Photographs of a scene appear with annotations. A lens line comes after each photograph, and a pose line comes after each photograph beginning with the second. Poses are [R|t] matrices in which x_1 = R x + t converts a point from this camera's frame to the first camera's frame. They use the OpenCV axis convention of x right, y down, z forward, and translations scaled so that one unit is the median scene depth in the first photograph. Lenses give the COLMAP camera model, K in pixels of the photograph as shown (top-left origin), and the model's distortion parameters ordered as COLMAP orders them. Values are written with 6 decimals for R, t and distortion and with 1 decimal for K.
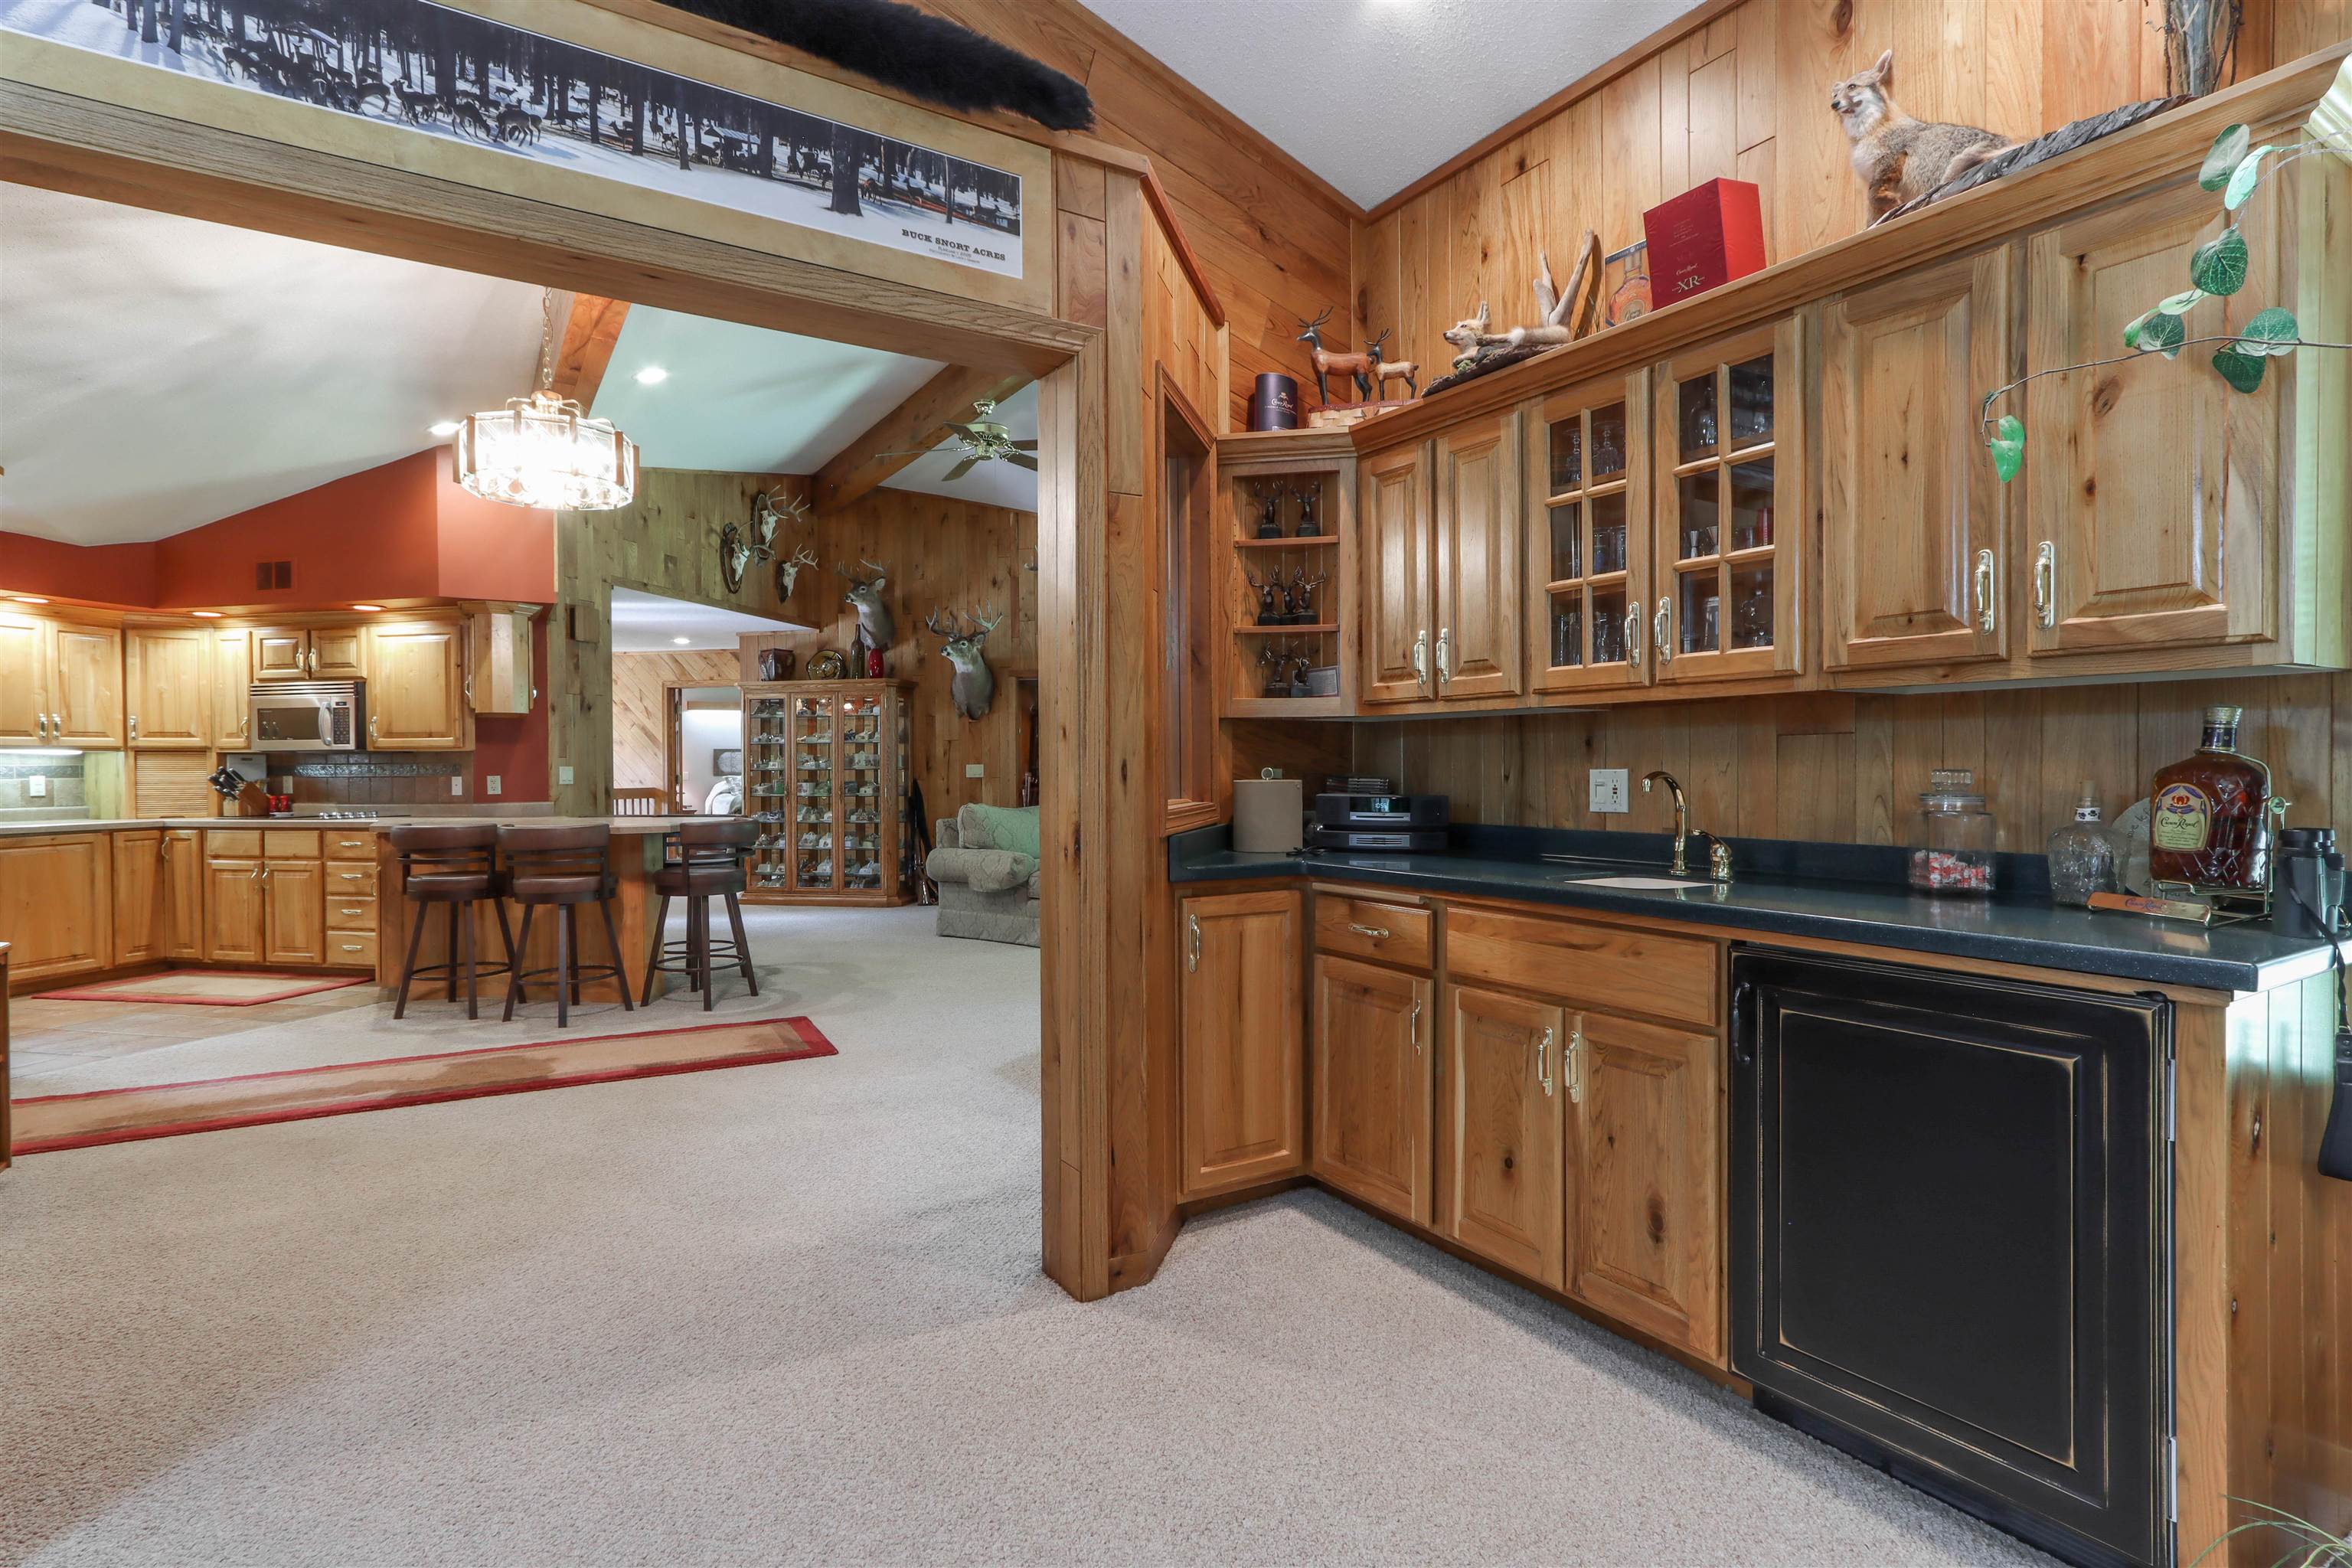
lens RADIAL K [[1083.5, 0, 1139.0], [0, 1083.5, 776.8], [0, 0, 1]] dist [-0.001519, 0.003802]
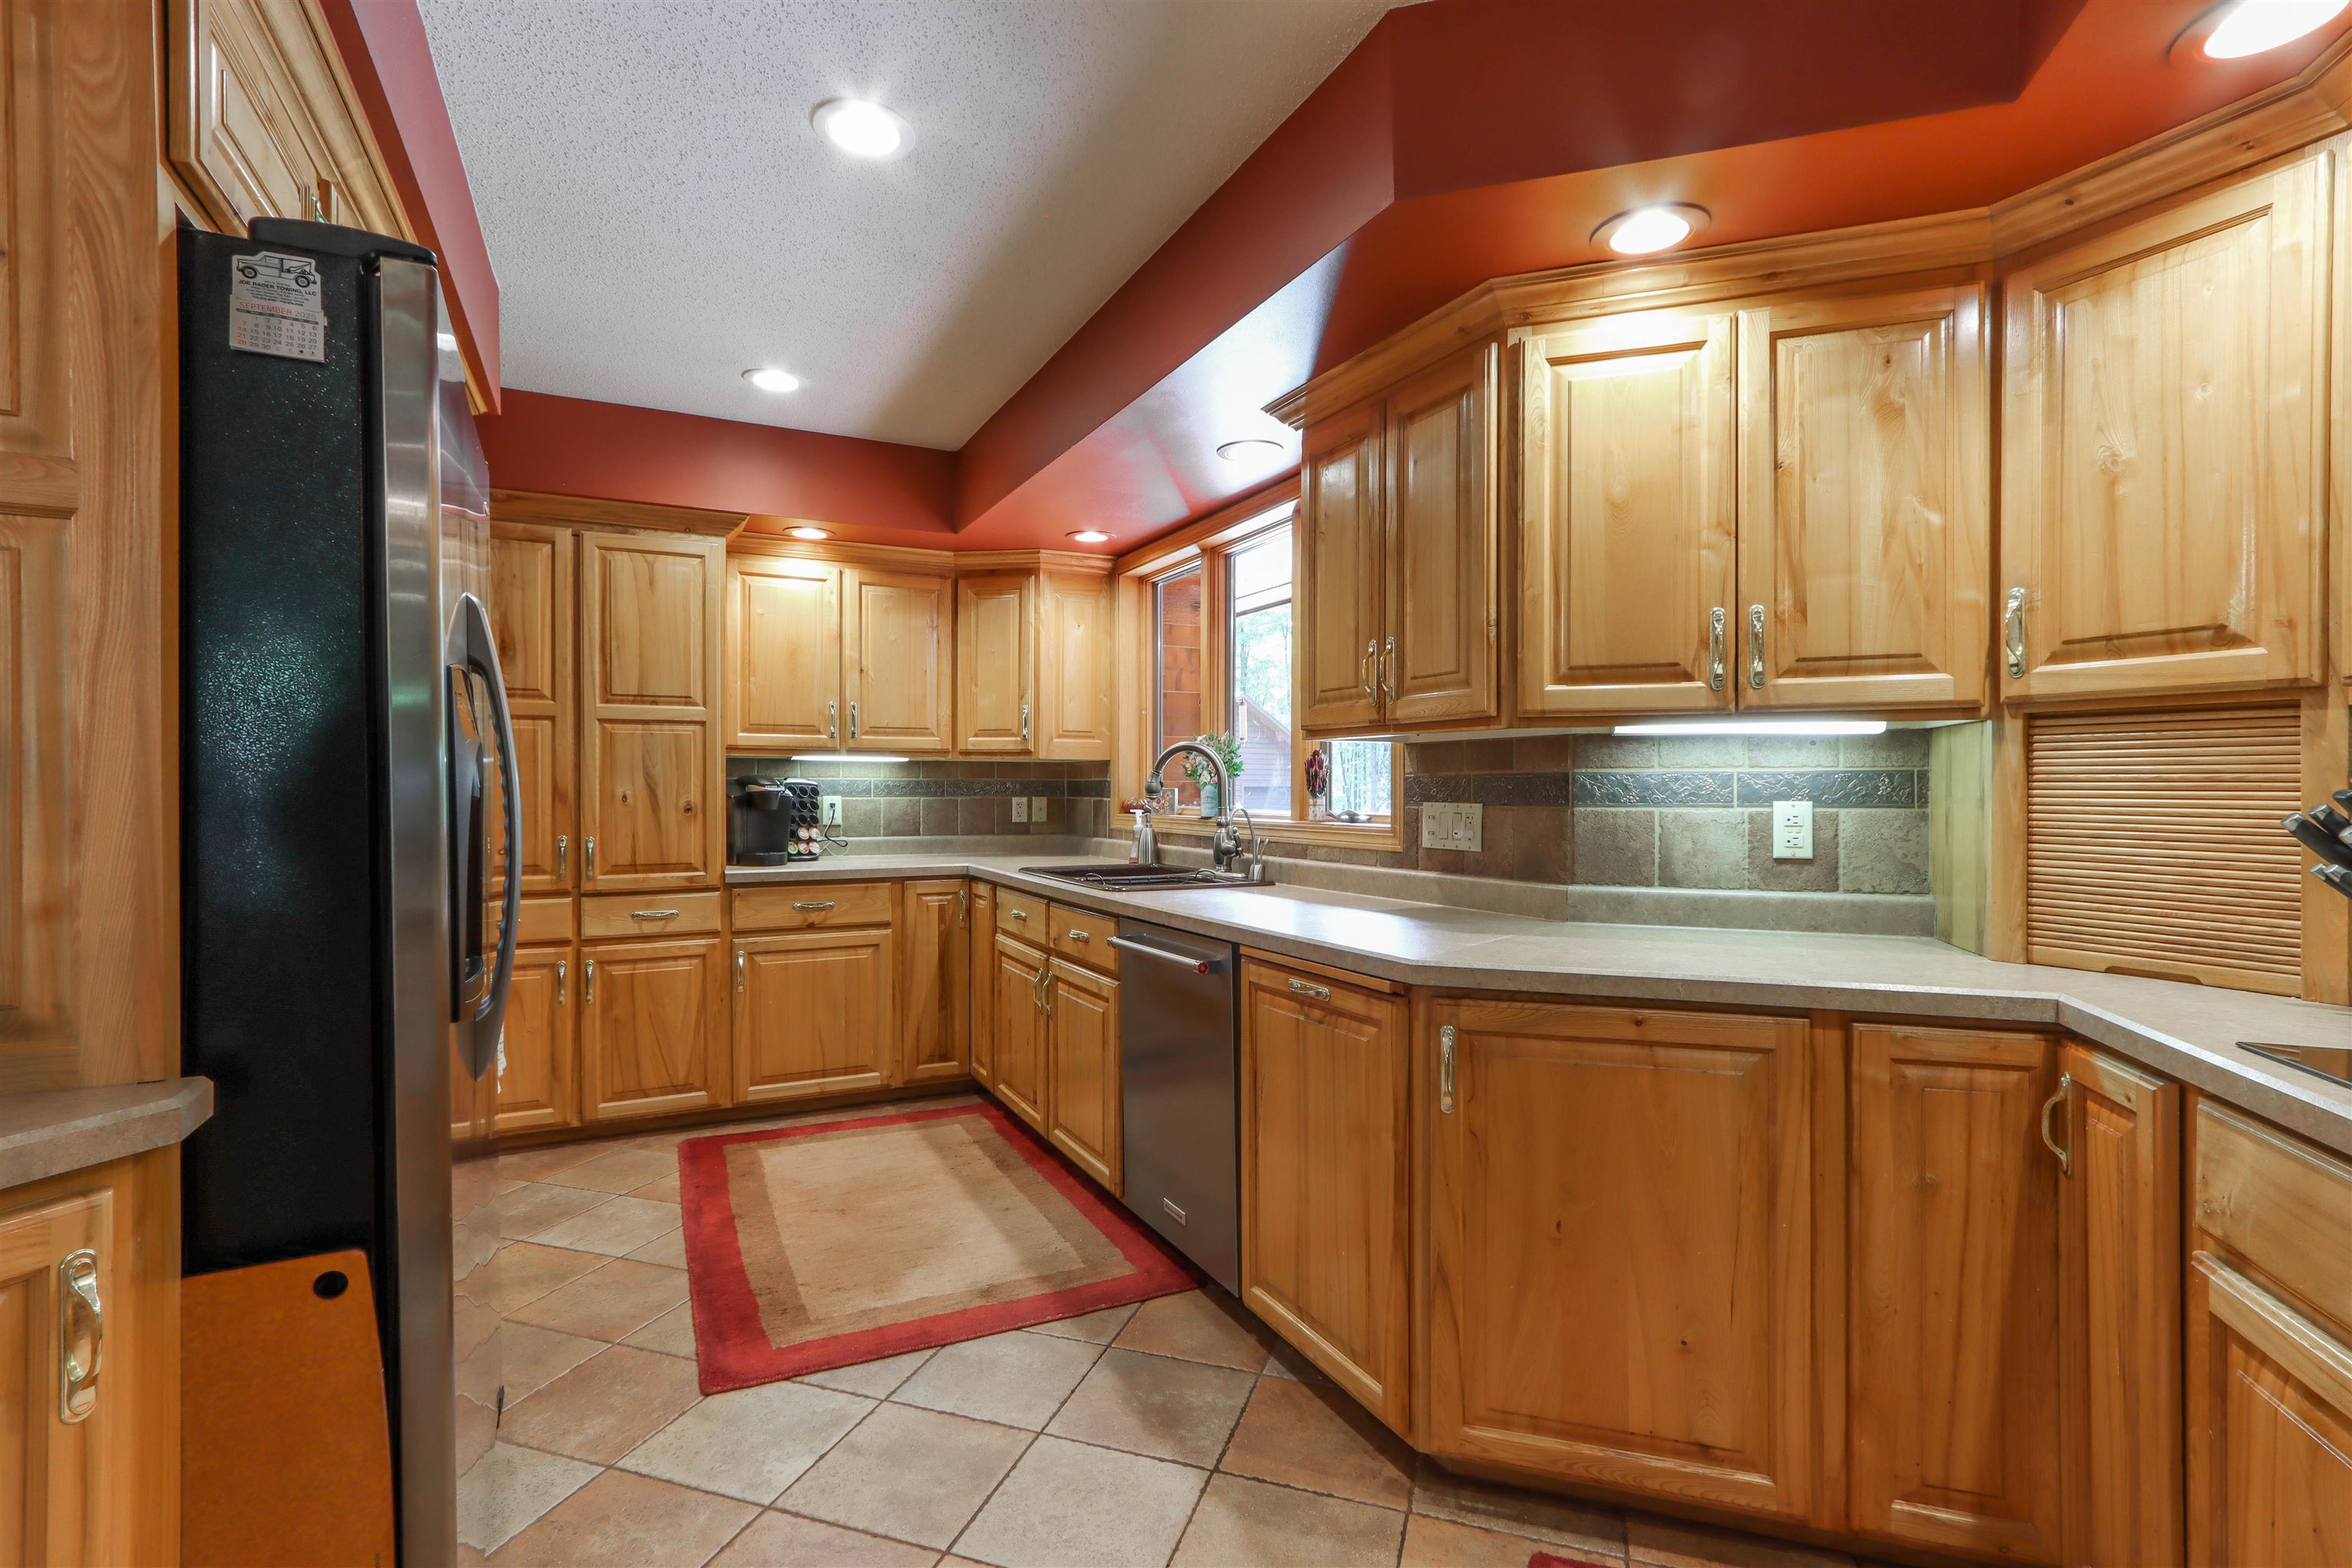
lens RADIAL K [[1083.5, 0, 1172.2], [0, 1083.5, 791.6], [0, 0, 1]] dist [-0.001519, 0.003802]
pose [[-0.100166, 0.012222, -0.994896, -0.764378], [-0.010142, 0.999860, 0.013304, -0.007381], [0.994919, 0.011423, -0.100028, 0.985408]]
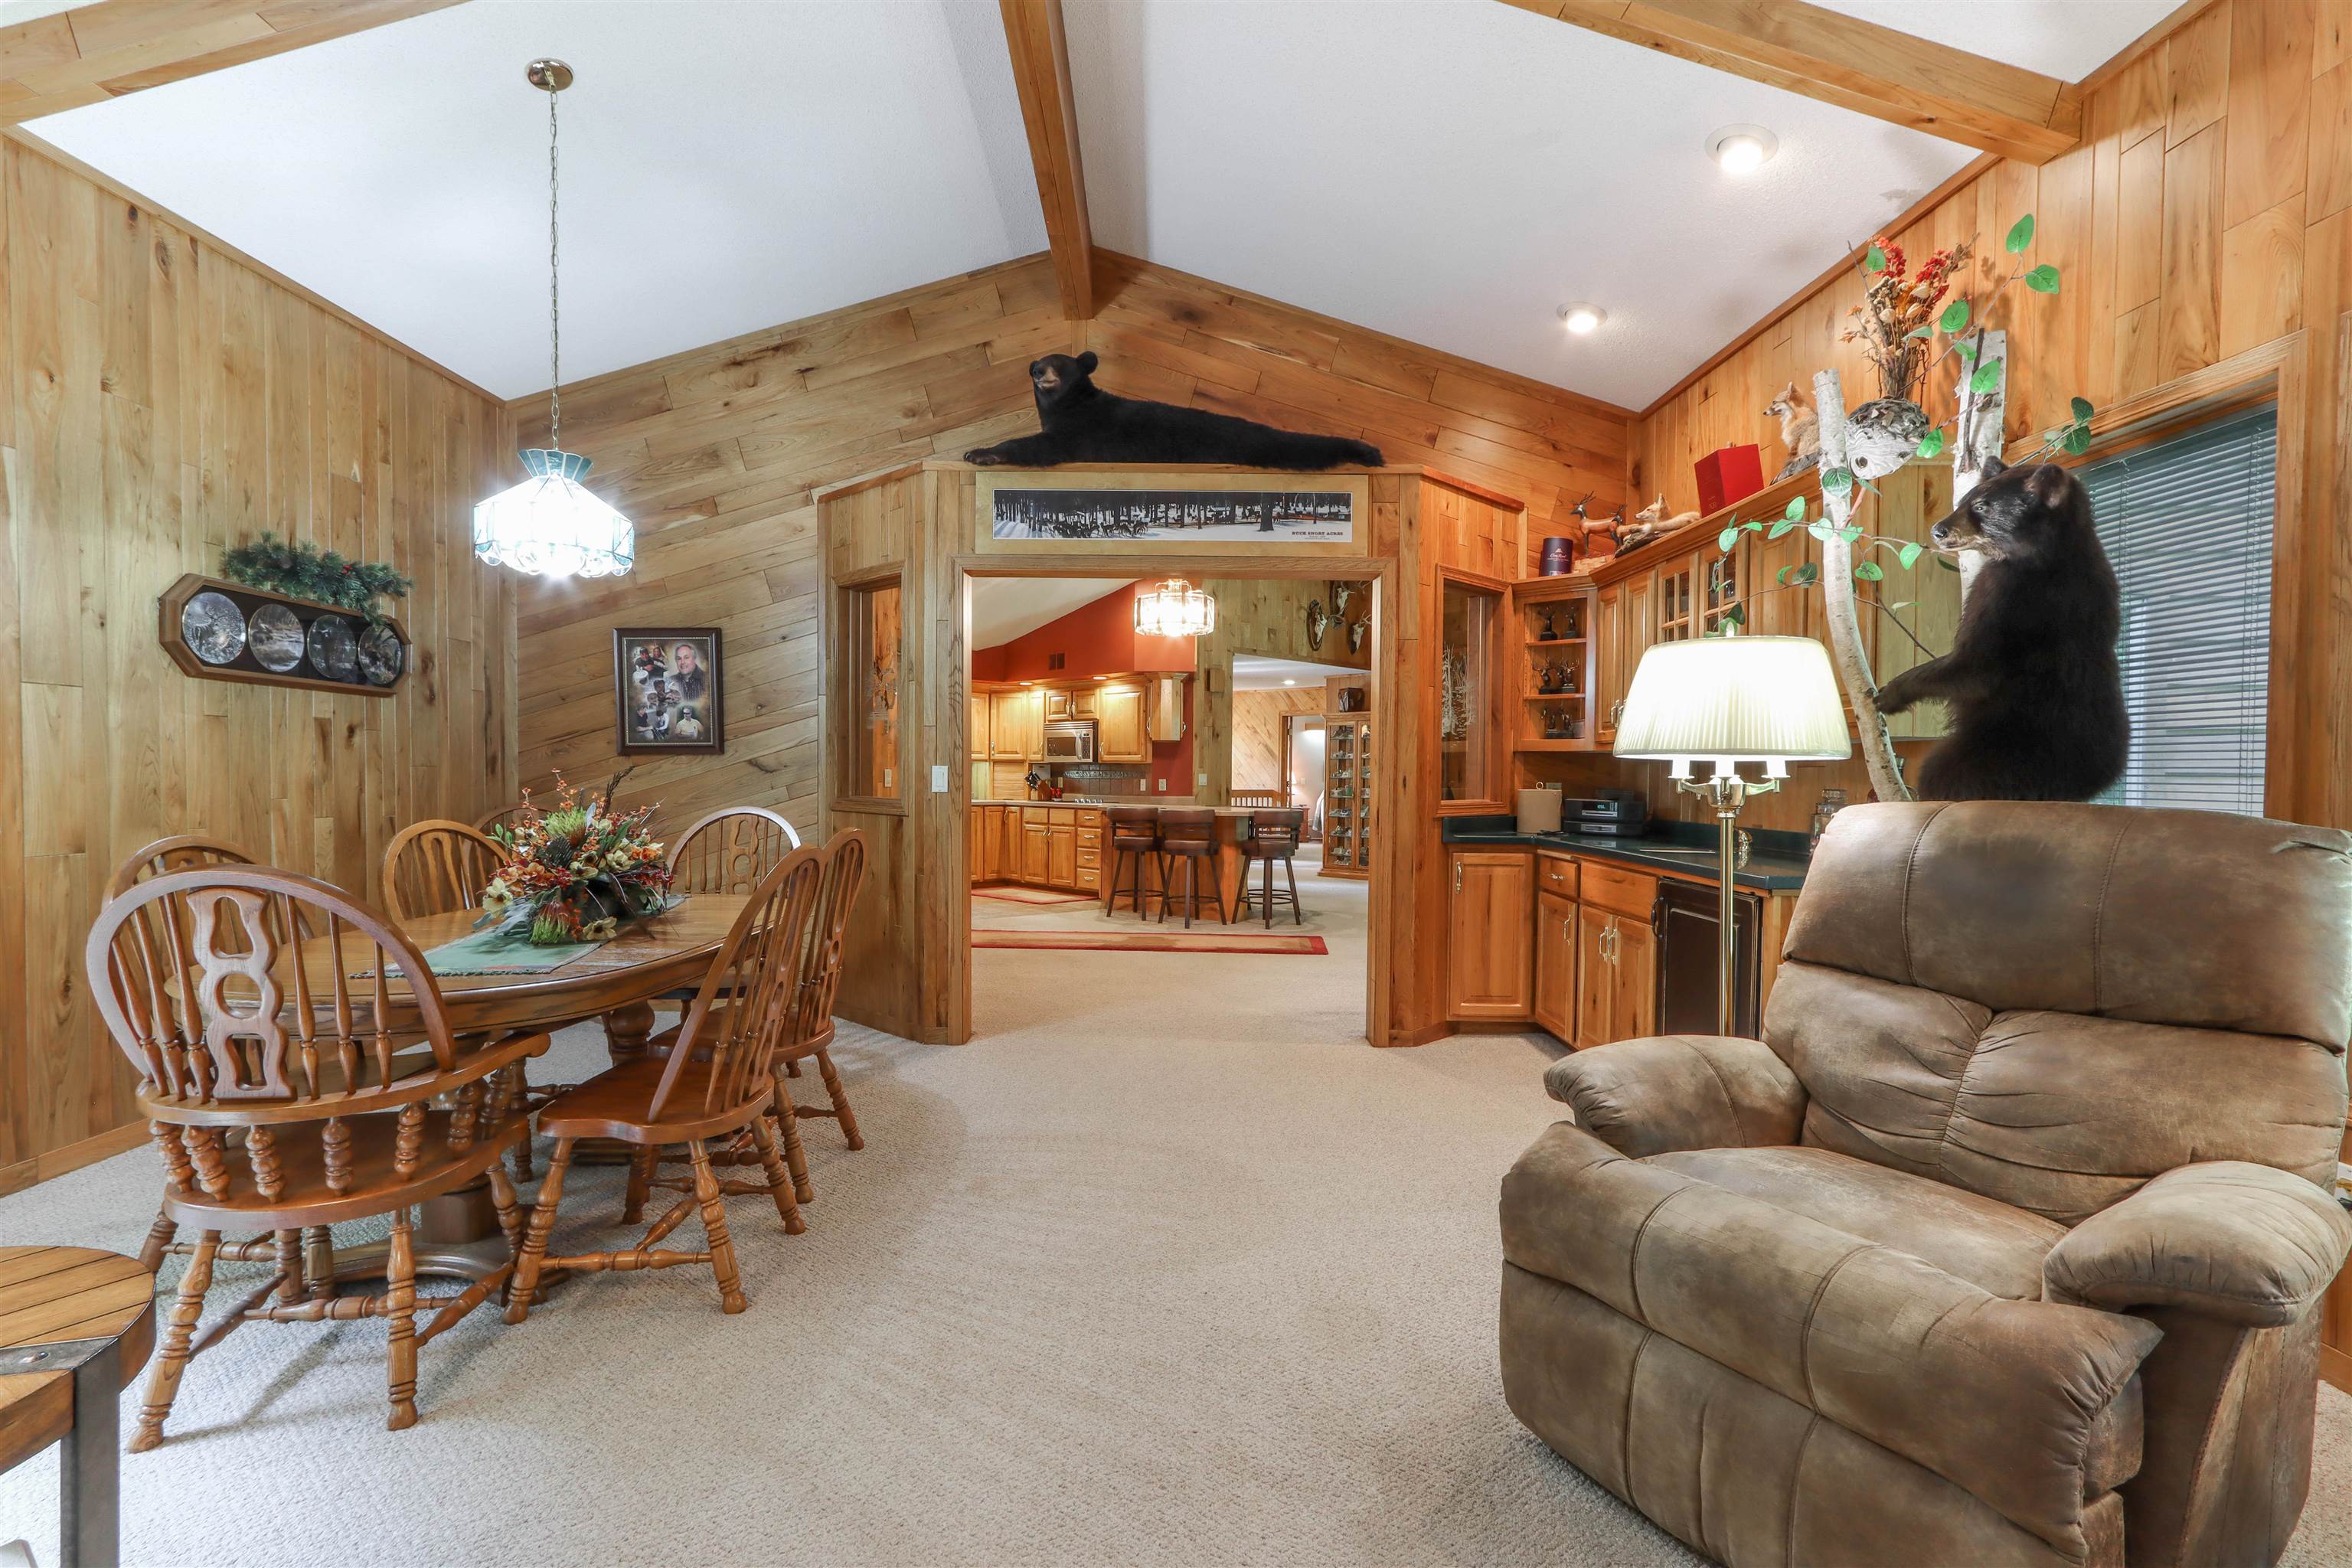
lens RADIAL K [[1083.5, 0, 1175.4], [0, 1083.5, 789.8], [0, 0, 1]] dist [-0.001519, 0.003802]
pose [[0.849042, 0.021787, -0.527876, 0.330653], [-0.019635, 0.999760, 0.009681, -0.001113], [0.527960, 0.002145, 0.849267, -0.433564]]
